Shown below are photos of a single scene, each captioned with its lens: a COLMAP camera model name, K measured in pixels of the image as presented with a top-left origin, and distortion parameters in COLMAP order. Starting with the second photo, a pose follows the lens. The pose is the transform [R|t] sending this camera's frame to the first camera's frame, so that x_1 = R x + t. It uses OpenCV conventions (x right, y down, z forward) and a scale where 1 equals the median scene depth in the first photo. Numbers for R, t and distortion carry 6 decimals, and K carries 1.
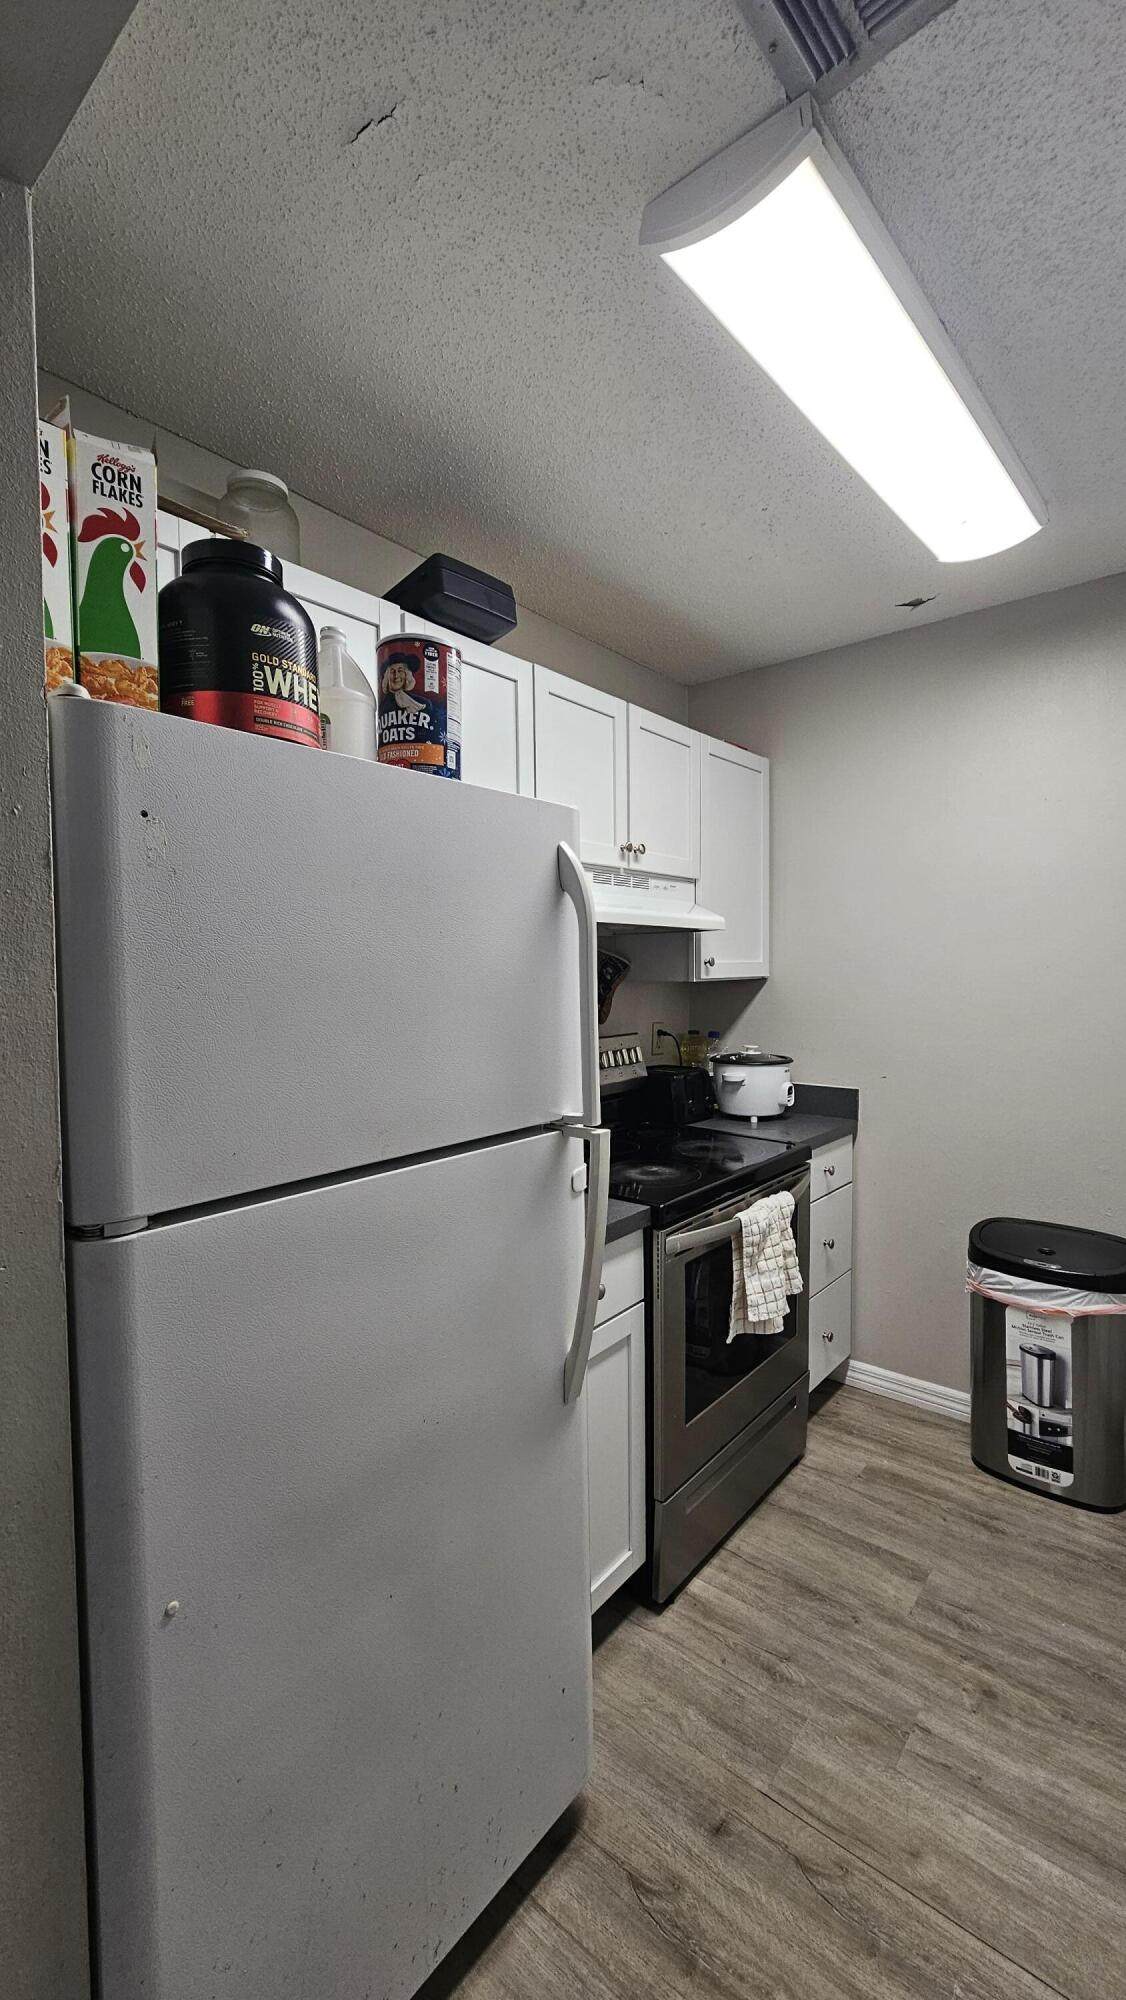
lens RADIAL K [[822.7, 0, 563.0], [0, 822.7, 998.1], [0, 0, 1]] dist [-0.000732, 0.001976]
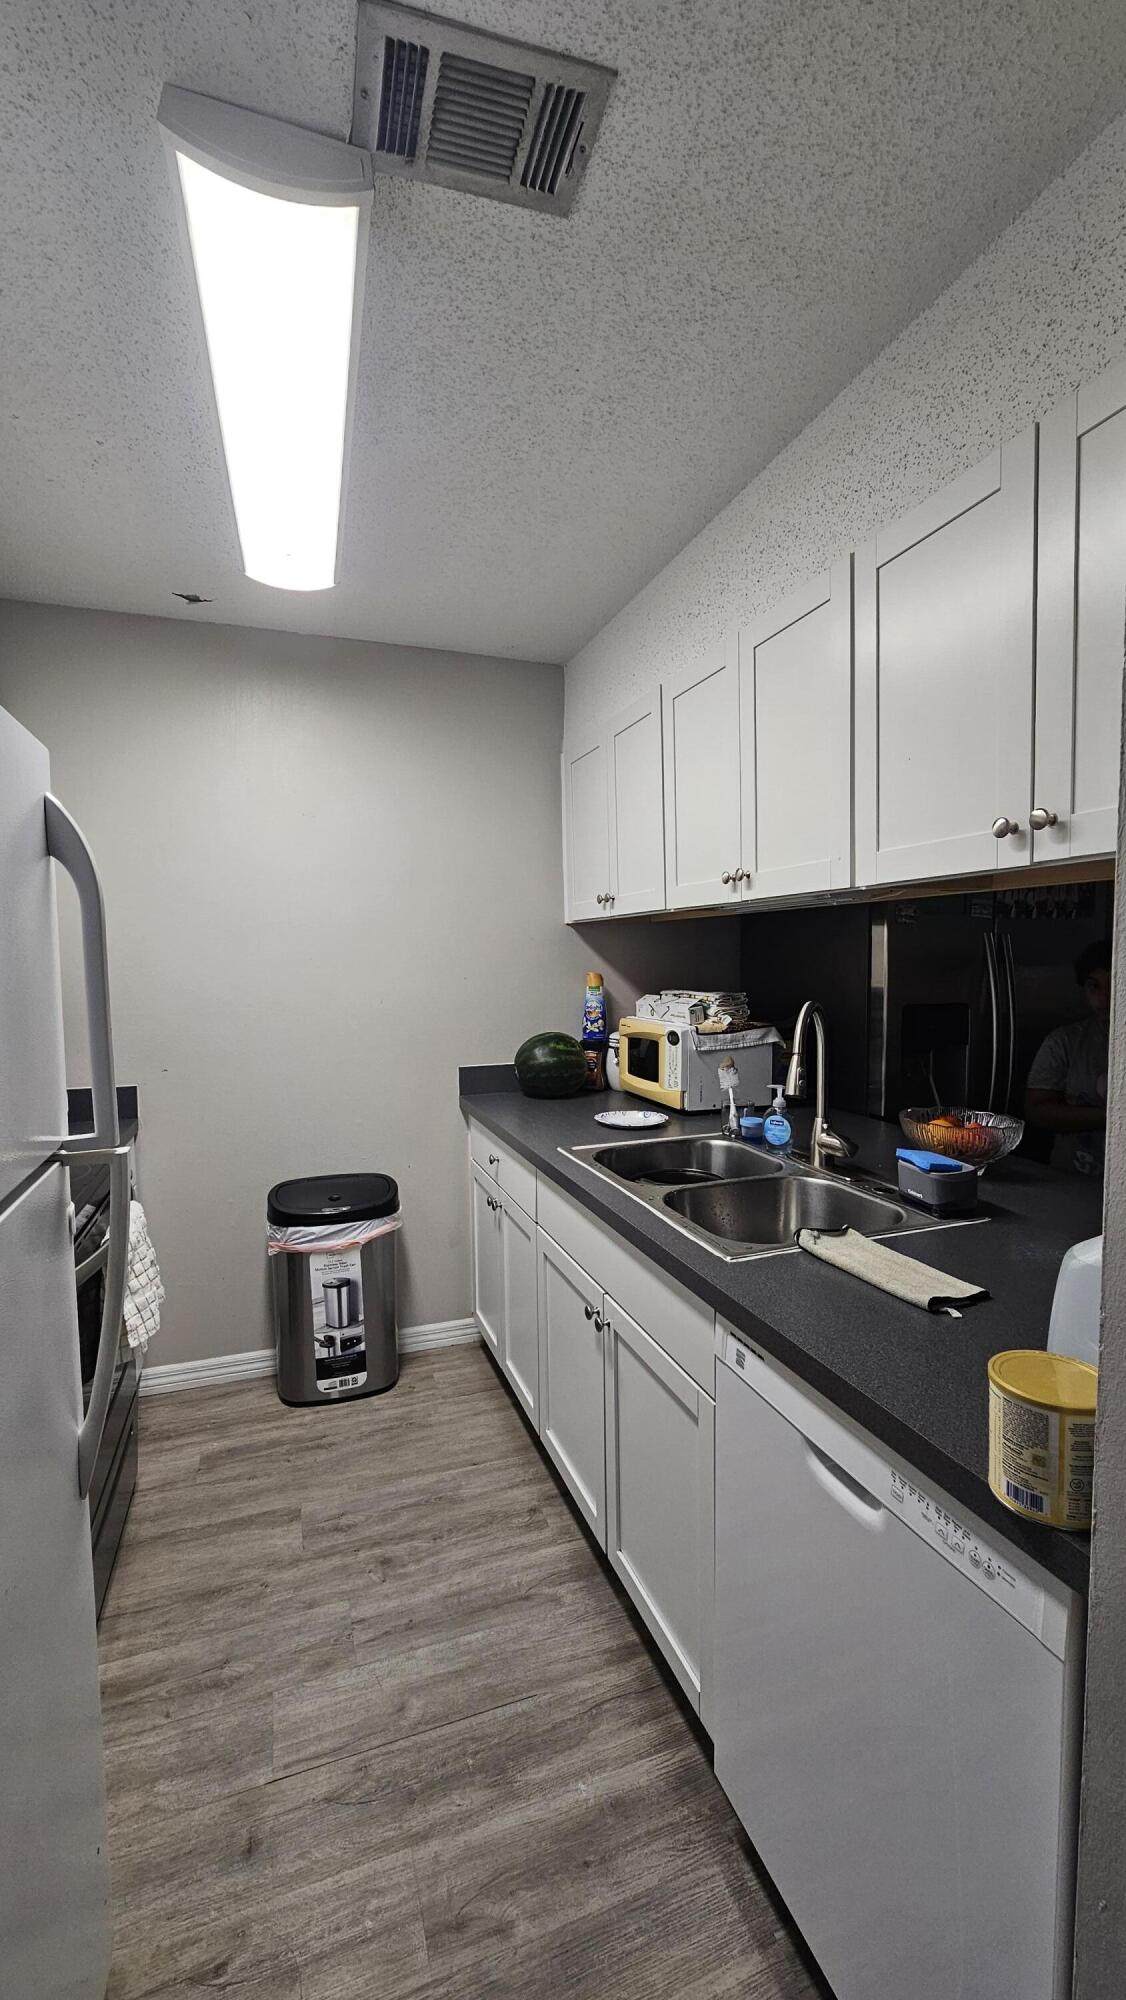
lens RADIAL K [[822.7, 0, 559.9], [0, 822.7, 997.9], [0, 0, 1]] dist [-0.000732, 0.001976]
pose [[0.516148, -0.037040, 0.855698, -0.262522], [0.030579, 0.999224, 0.024807, 0.000424], [-0.855953, 0.013362, 0.516880, 0.113203]]
